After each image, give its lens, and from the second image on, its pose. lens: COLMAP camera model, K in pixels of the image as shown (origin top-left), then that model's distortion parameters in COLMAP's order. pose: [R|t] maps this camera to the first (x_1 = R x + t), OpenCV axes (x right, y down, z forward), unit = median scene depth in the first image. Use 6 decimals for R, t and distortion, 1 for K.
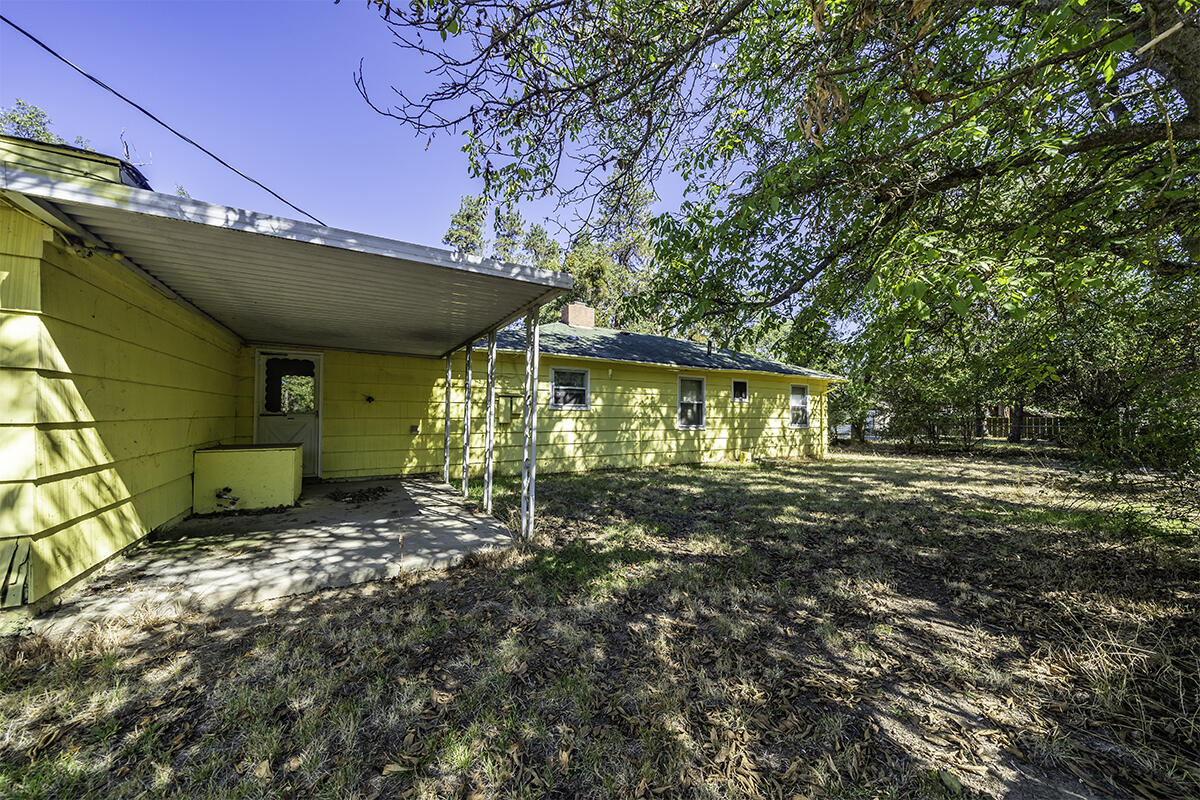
lens RADIAL K [[416.2, 0, 599.8], [0, 416.2, 405.9], [0, 0, 1]] dist [-0.002755, -0.000116]
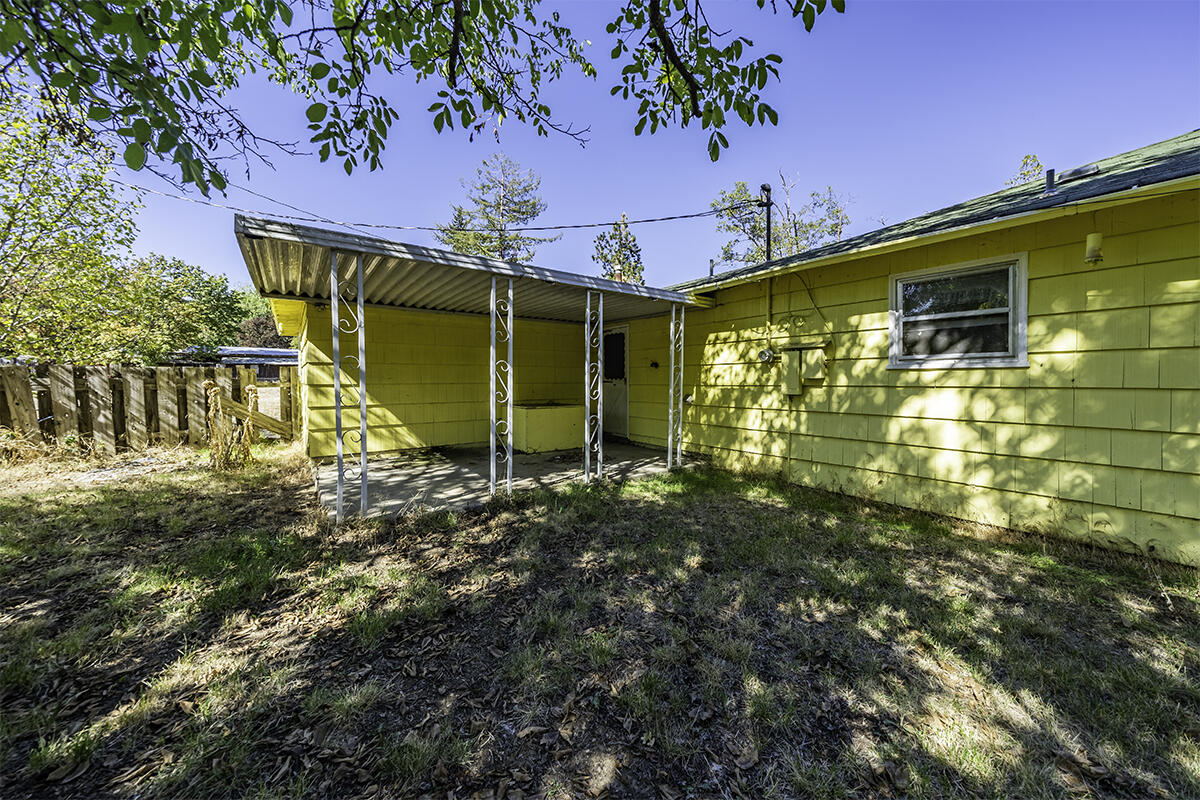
lens RADIAL K [[417.3, 0, 580.5], [0, 417.3, 384.9], [0, 0, 1]] dist [-0.014686, -0.000079]
pose [[0.078993, 0.005984, -0.996857, 0.271473], [0.022473, 0.999717, 0.007782, 0.012774], [0.996622, -0.023017, 0.078836, 0.523005]]
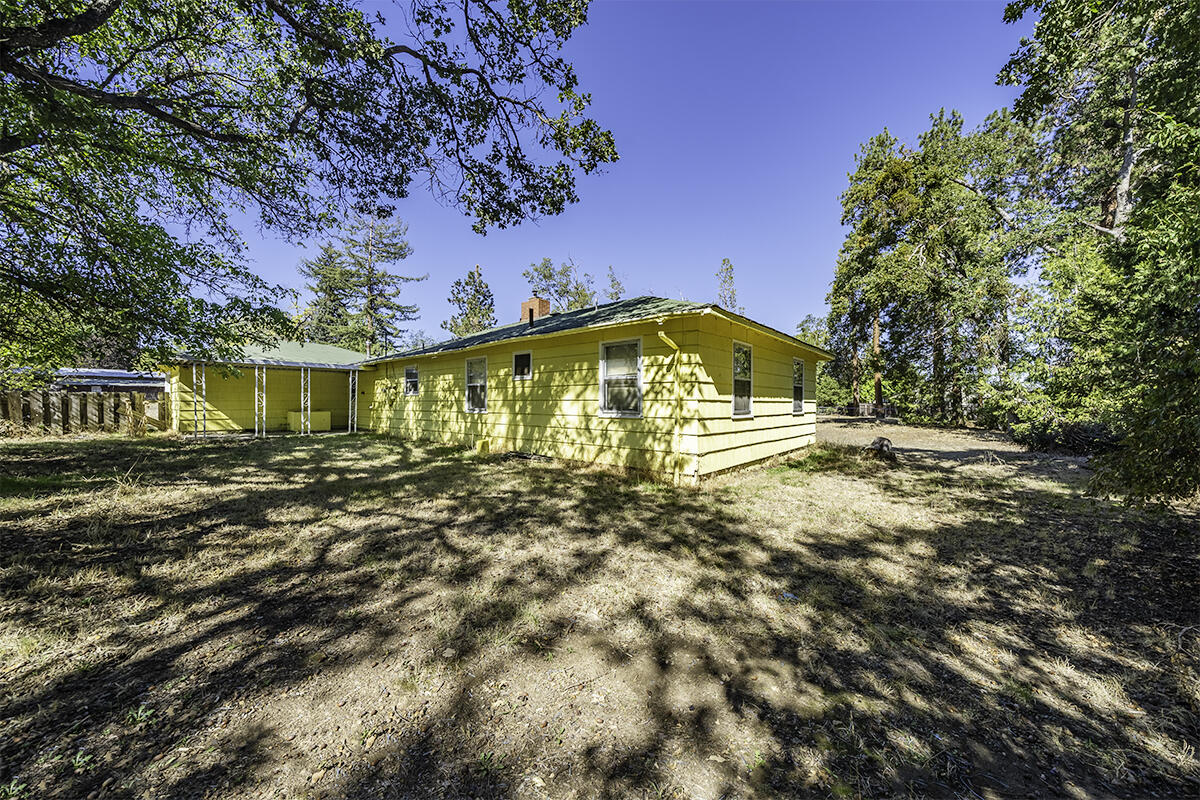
lens RADIAL K [[416.2, 0, 599.8], [0, 416.2, 405.9], [0, 0, 1]] dist [-0.002755, -0.000116]
pose [[0.319923, 0.001745, -0.947442, 1.288913], [0.021948, 0.999716, 0.009252, 0.040515], [0.947189, -0.023754, 0.319794, 1.008847]]
